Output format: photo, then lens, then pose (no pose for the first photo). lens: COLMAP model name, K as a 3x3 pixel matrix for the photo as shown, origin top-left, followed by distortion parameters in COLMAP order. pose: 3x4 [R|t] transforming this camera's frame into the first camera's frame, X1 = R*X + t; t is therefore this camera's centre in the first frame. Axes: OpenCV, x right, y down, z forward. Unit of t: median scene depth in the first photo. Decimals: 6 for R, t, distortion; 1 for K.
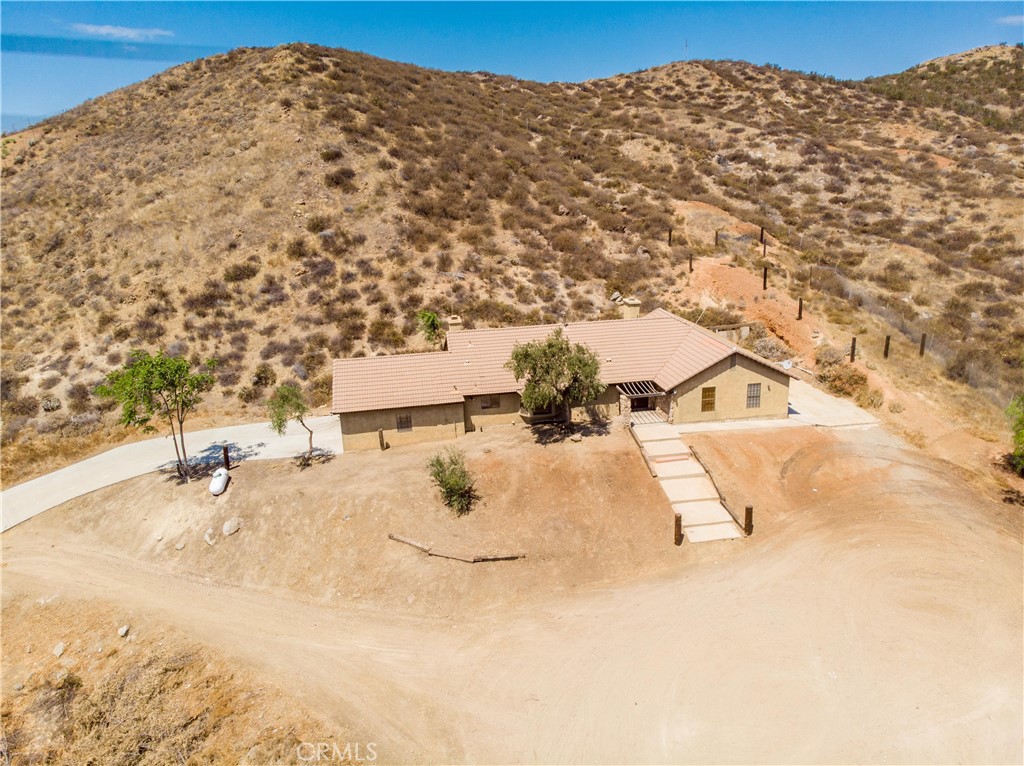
lens RADIAL K [[754.3, 0, 508.3], [0, 754.3, 384.3], [0, 0, 1]] dist [0.005039, 0.011528]
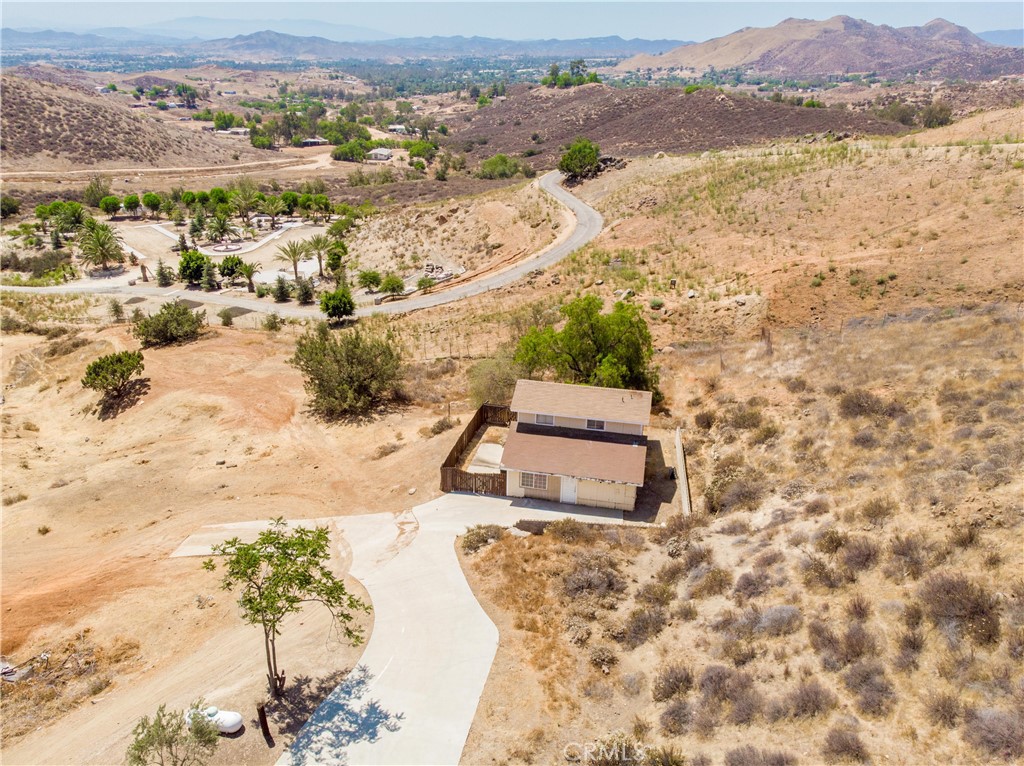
lens RADIAL K [[794.7, 0, 505.1], [0, 794.7, 380.6], [0, 0, 1]] dist [0.012522, 0.005292]
pose [[-0.349953, 0.400938, -0.846629, 0.023245], [-0.254371, 0.829148, 0.497804, -0.369172], [0.901570, 0.389565, -0.188176, 0.787668]]
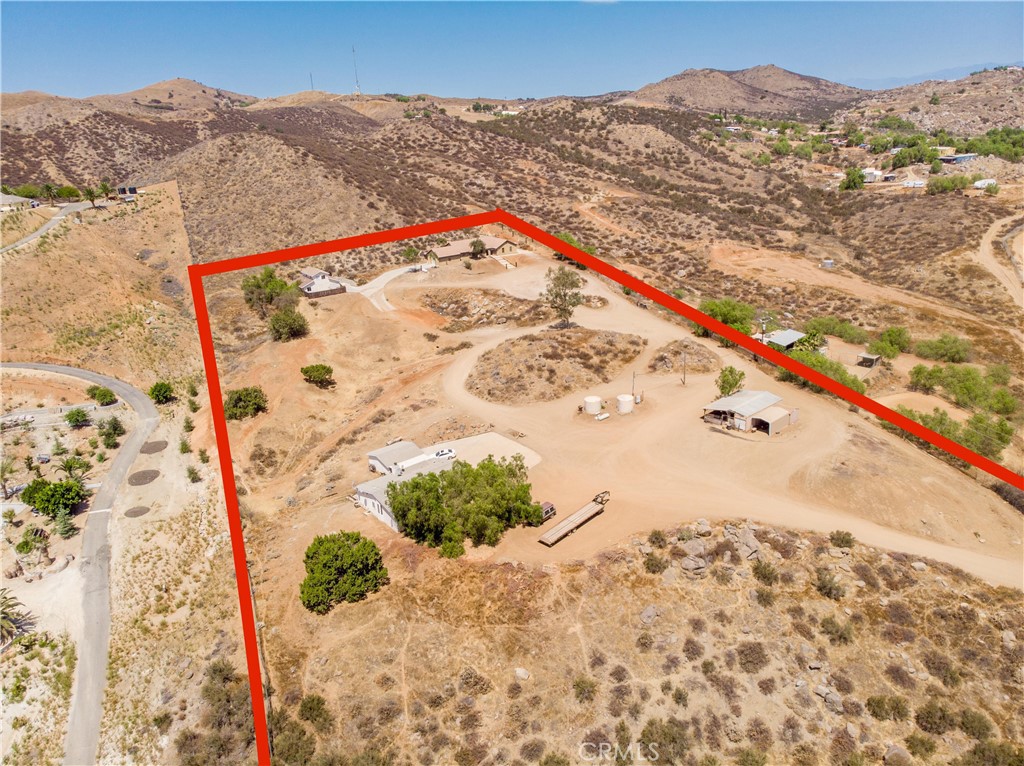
lens RADIAL K [[762.0, 0, 510.7], [0, 762.0, 385.5], [0, 0, 1]] dist [0.002664, 0.007481]
pose [[0.902471, -0.151399, 0.403267, -1.321938], [0.136007, 0.988458, 0.066728, 0.408009], [-0.408715, -0.005373, 0.912646, -2.591884]]
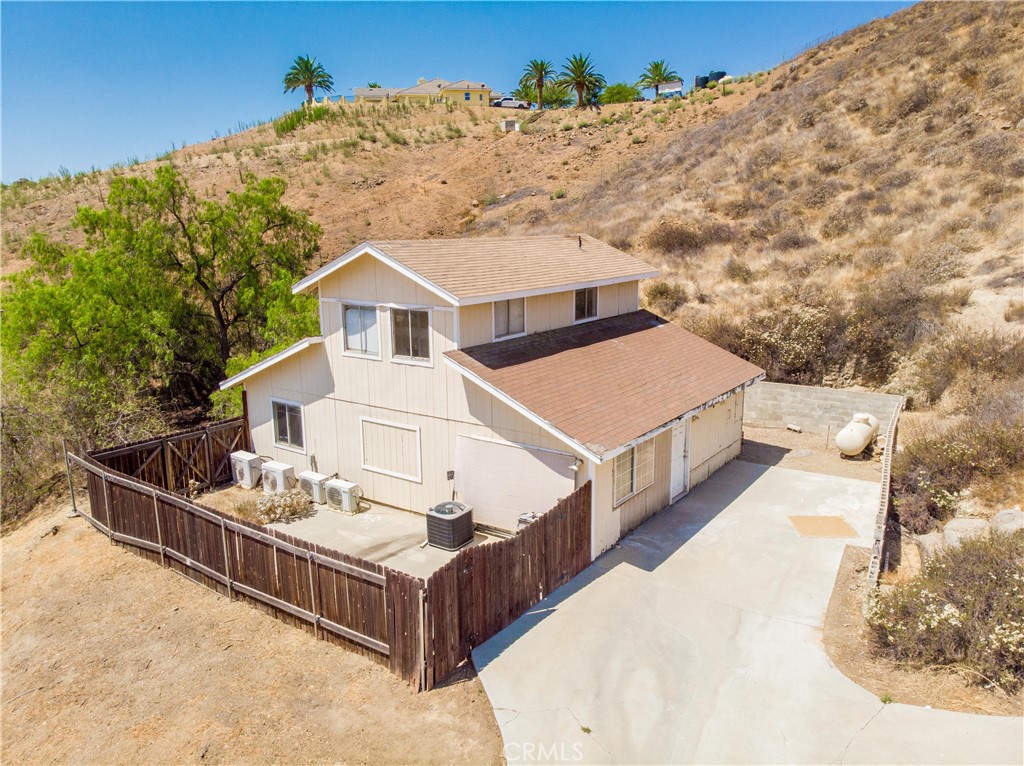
lens RADIAL K [[747.3, 0, 512.0], [0, 747.3, 383.0], [0, 0, 1]] dist [0.003861, 0.005592]
pose [[0.722175, 0.171975, -0.669991, -0.479325], [-0.208989, 0.977581, 0.025661, 0.066686], [0.659384, 0.121489, 0.741925, 0.502951]]
